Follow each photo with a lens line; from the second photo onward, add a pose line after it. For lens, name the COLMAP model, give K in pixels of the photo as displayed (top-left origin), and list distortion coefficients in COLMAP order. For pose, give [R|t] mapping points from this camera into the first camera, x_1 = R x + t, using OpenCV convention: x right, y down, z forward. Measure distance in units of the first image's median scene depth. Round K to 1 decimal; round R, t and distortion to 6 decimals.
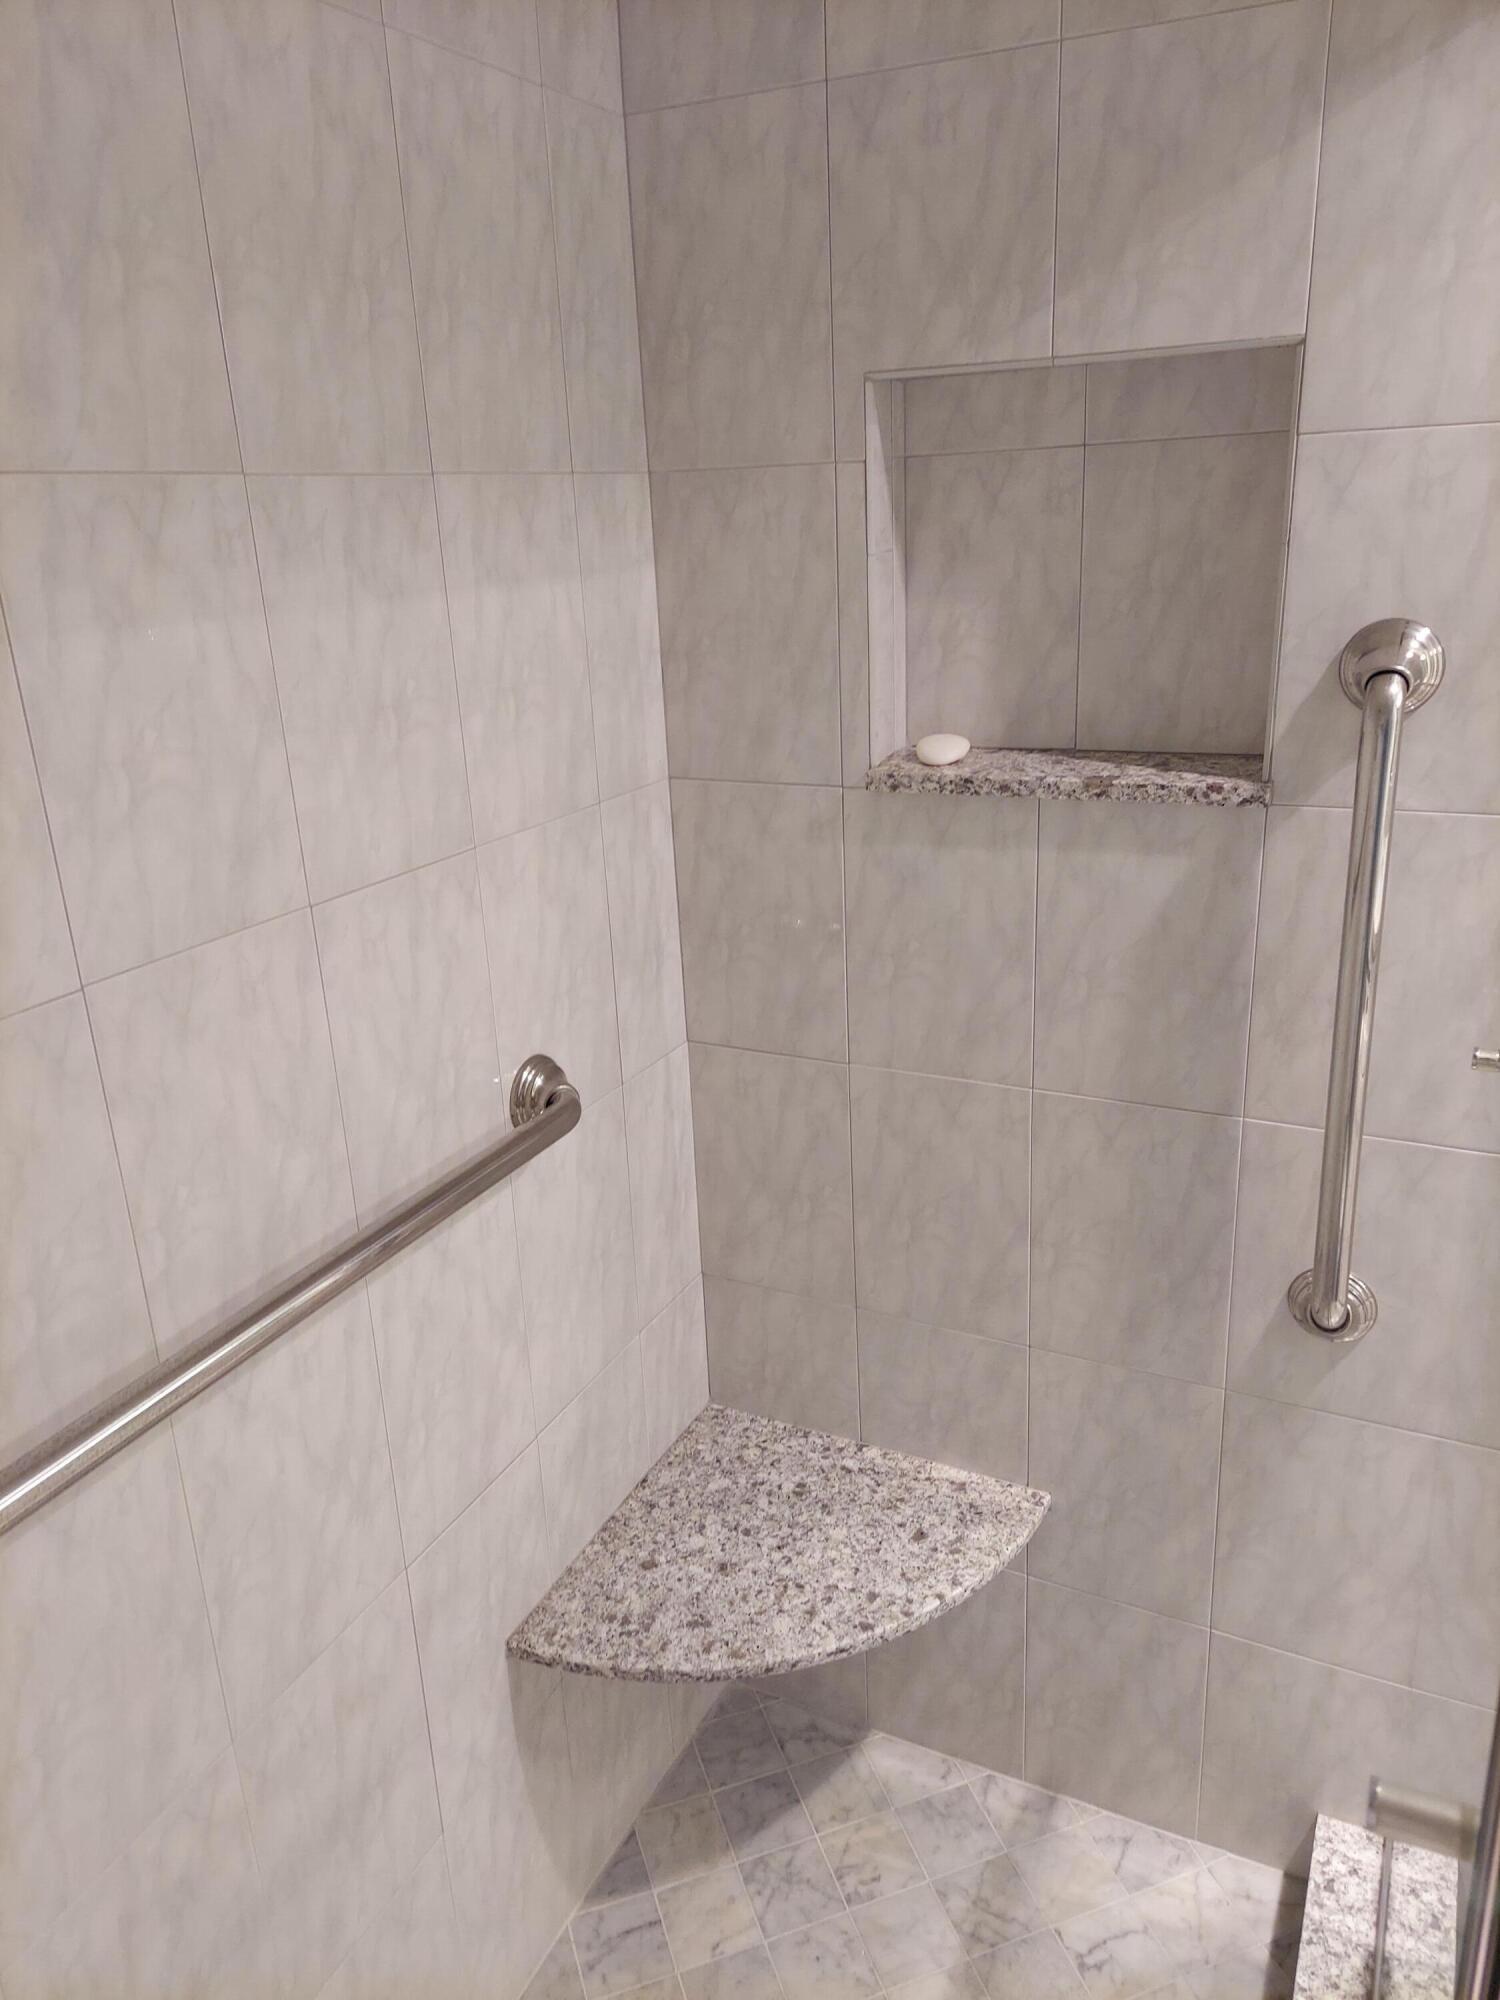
lens RADIAL K [[1423.1, 0, 747.2], [0, 1423.1, 980.0], [0, 0, 1]] dist [0.100887, -0.107247]
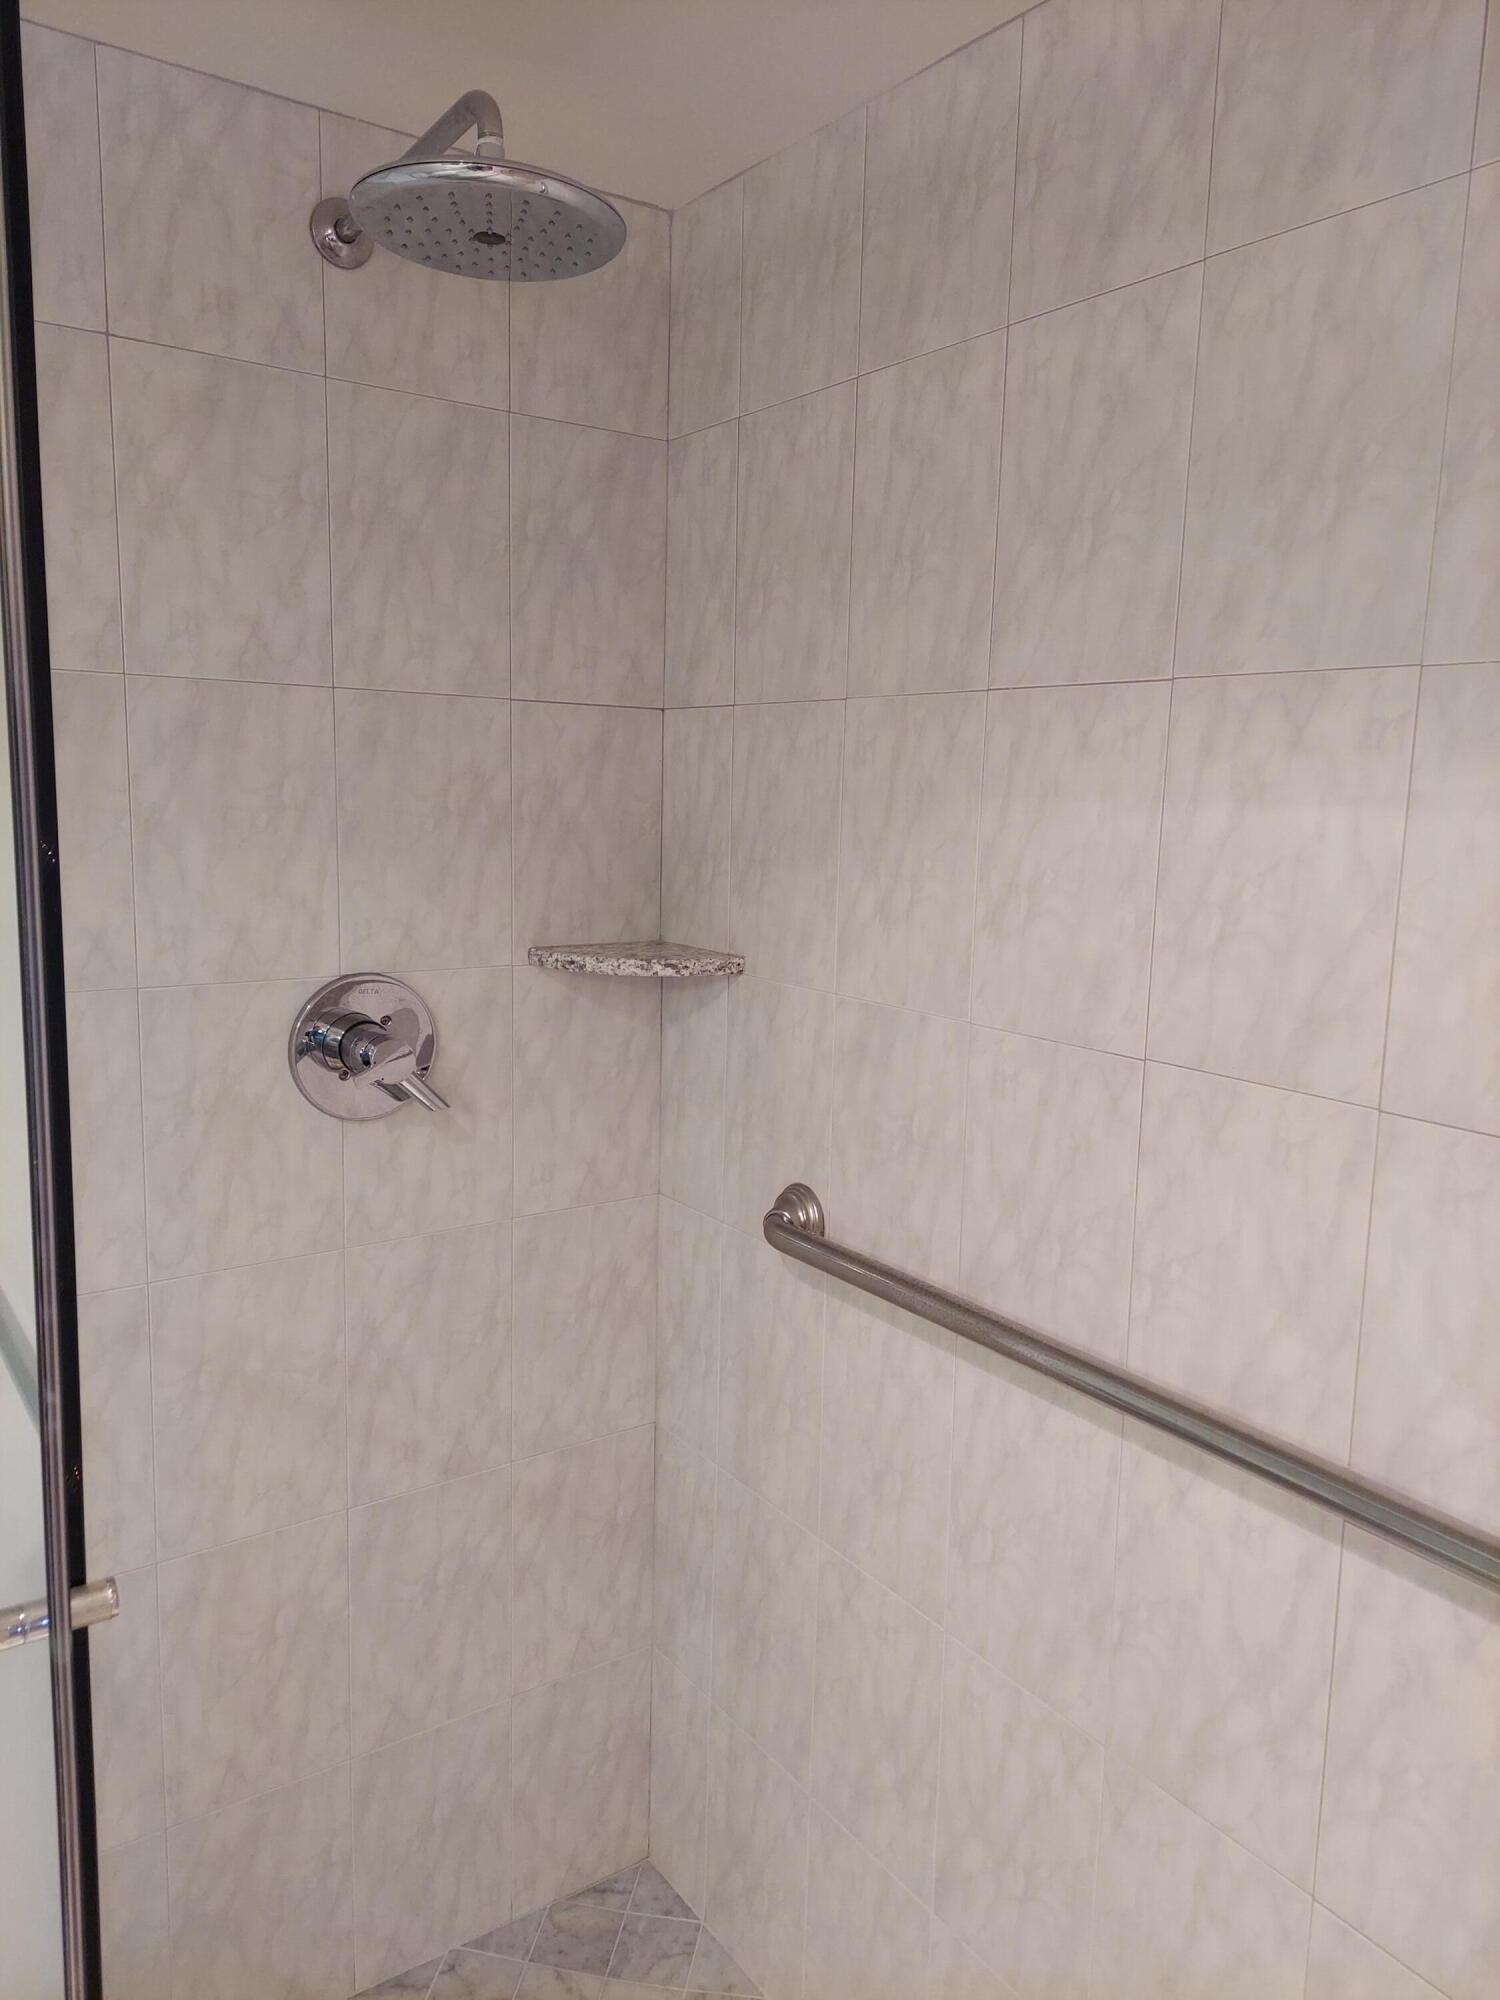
lens RADIAL K [[1423.1, 0, 747.2], [0, 1423.1, 980.0], [0, 0, 1]] dist [0.100887, -0.107247]
pose [[-0.475615, 0.153657, -0.866129, 0.758868], [-0.282270, 0.905897, 0.315714, -0.339372], [0.833135, 0.394640, -0.387485, 1.091078]]
